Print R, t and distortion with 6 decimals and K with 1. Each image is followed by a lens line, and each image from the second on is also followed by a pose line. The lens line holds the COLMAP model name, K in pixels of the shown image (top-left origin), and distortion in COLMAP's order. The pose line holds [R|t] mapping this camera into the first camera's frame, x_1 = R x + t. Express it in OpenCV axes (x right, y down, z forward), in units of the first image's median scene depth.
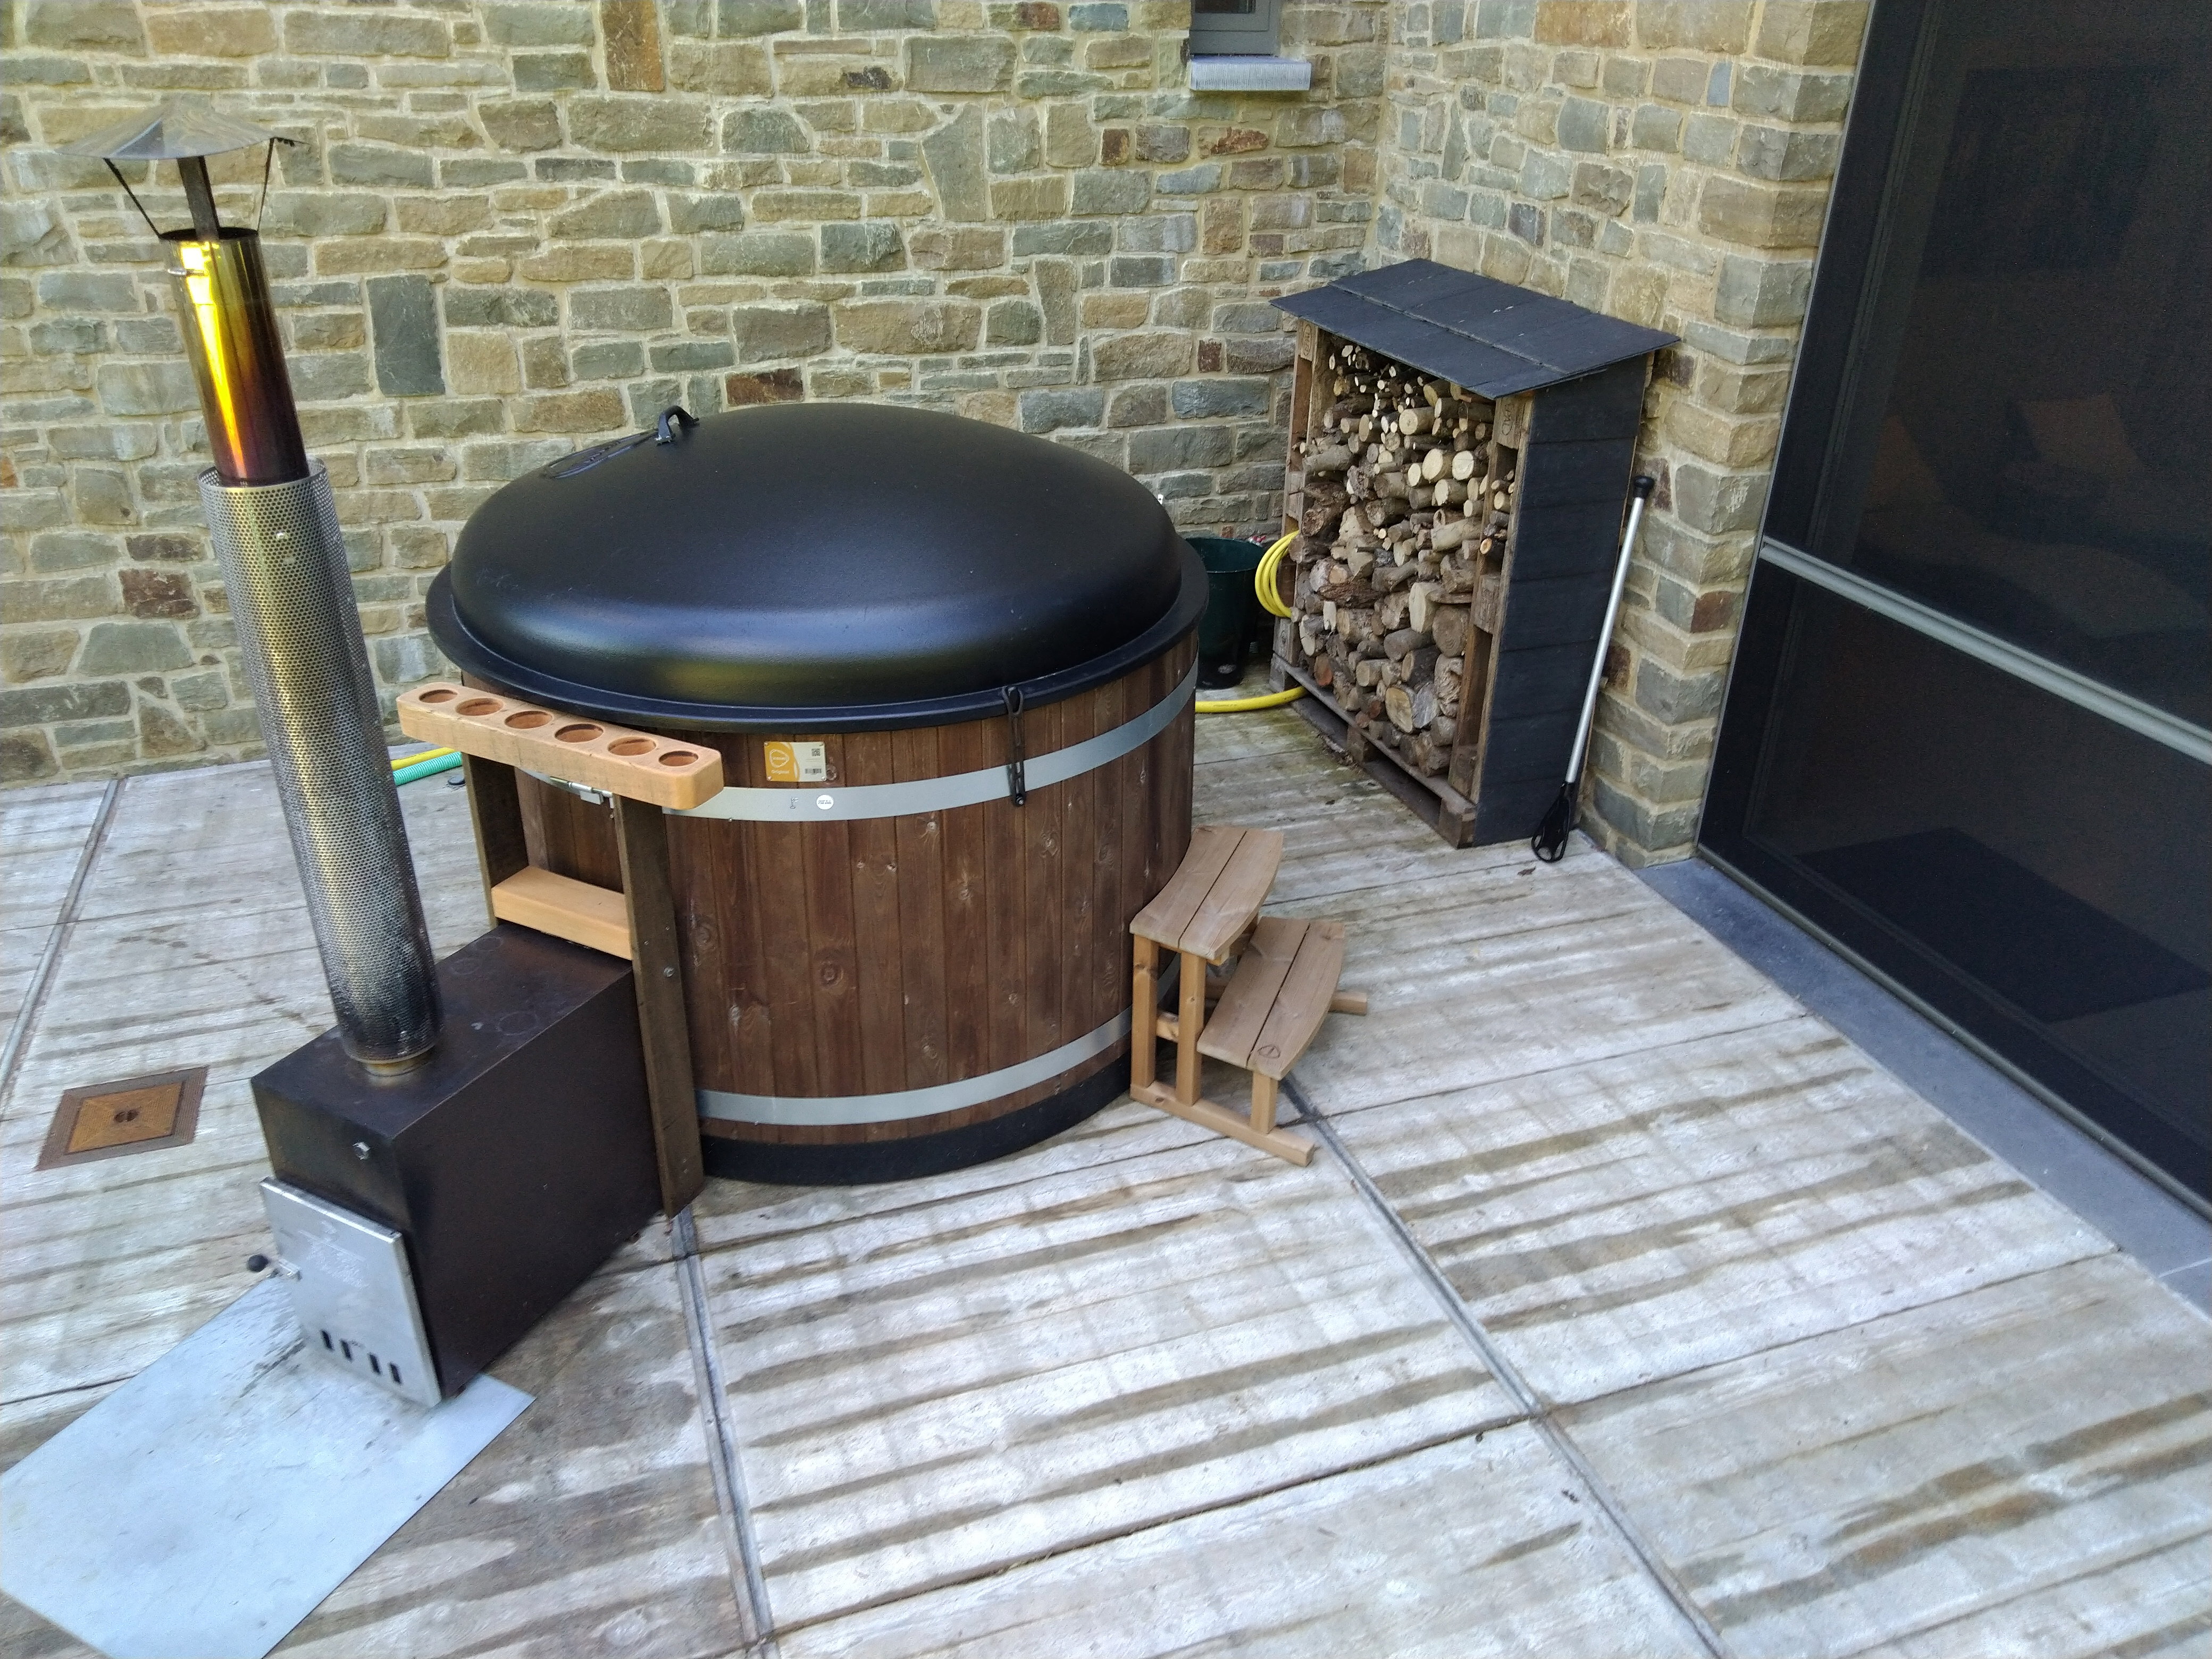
lens RADIAL K [[1656.4, 0, 1086.2], [0, 1656.4, 831.9], [0, 0, 1]] dist [0.008771, 0.007653]
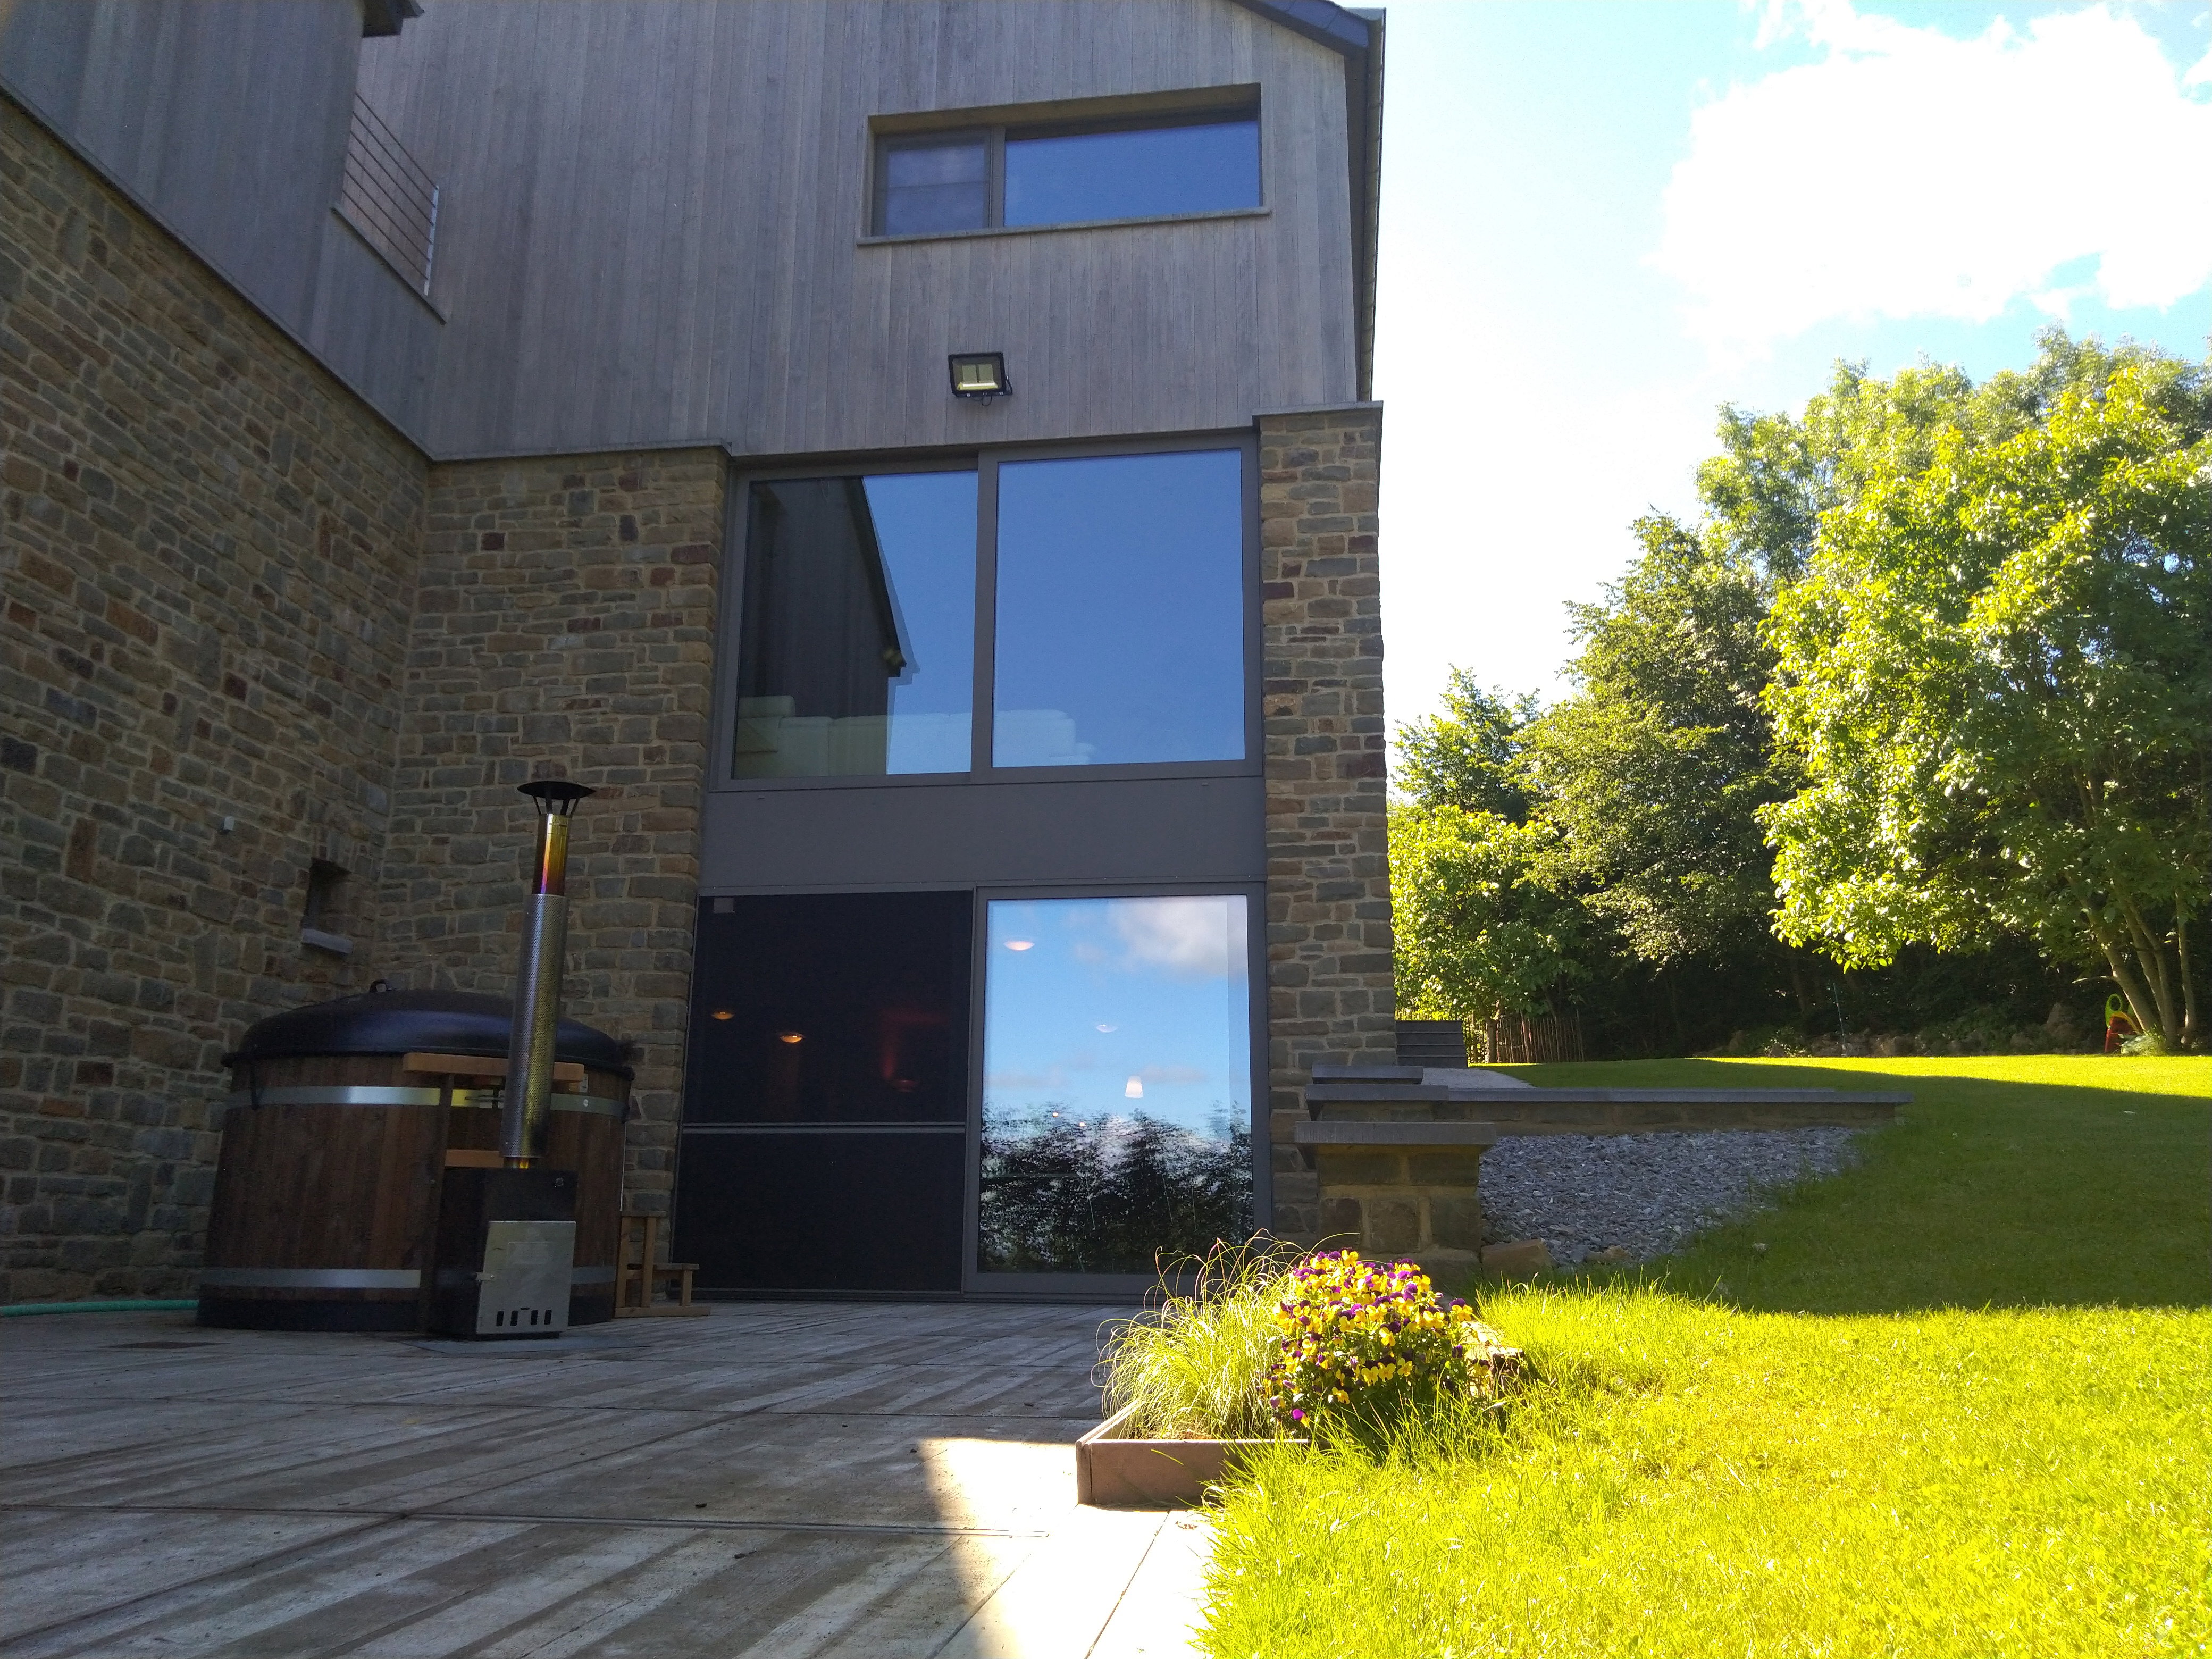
lens RADIAL K [[1656.4, 0, 1089.7], [0, 1656.4, 814.0], [0, 0, 1]] dist [0.008771, 0.007653]
pose [[0.460599, 0.204345, 0.863766, -1.192194], [0.412820, 0.812165, -0.412271, 0.554447], [-0.785766, 0.546472, 0.289725, -0.260515]]
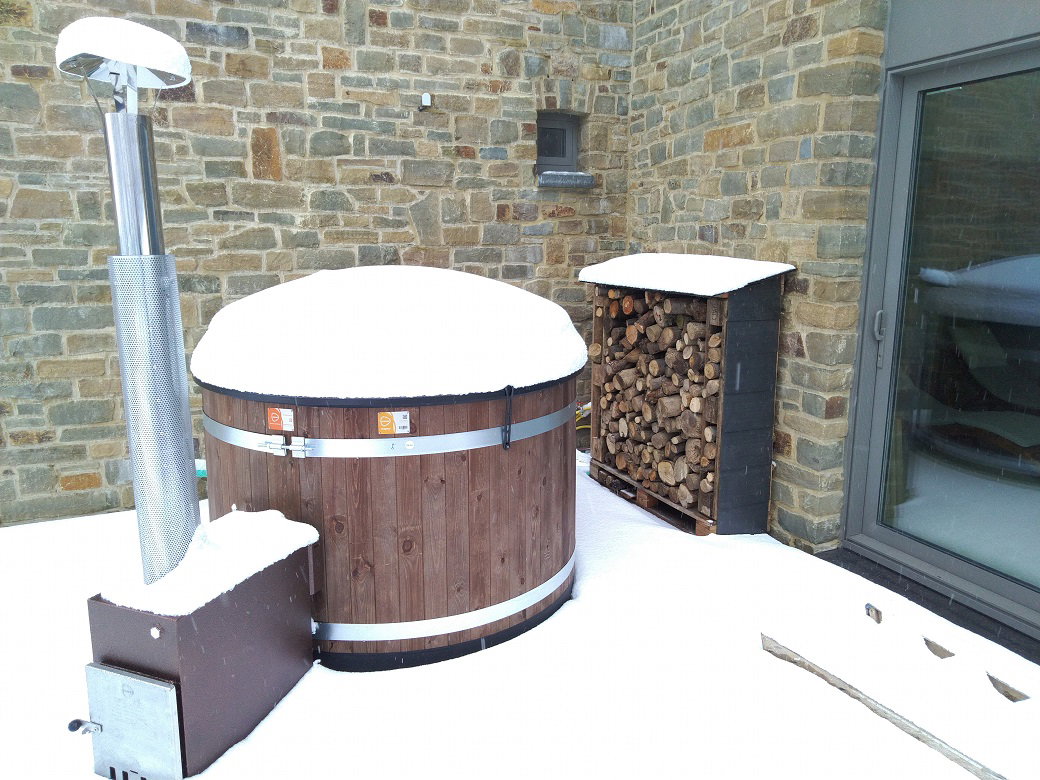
lens RADIAL K [[778.8, 0, 512.6], [0, 778.8, 387.3], [0, 0, 1]] dist [0.008771, 0.007653]
pose [[0.997347, -0.030631, 0.066039, -0.043995], [0.048128, 0.958071, -0.282459, 0.073254], [-0.054618, 0.284888, 0.957004, 0.149833]]
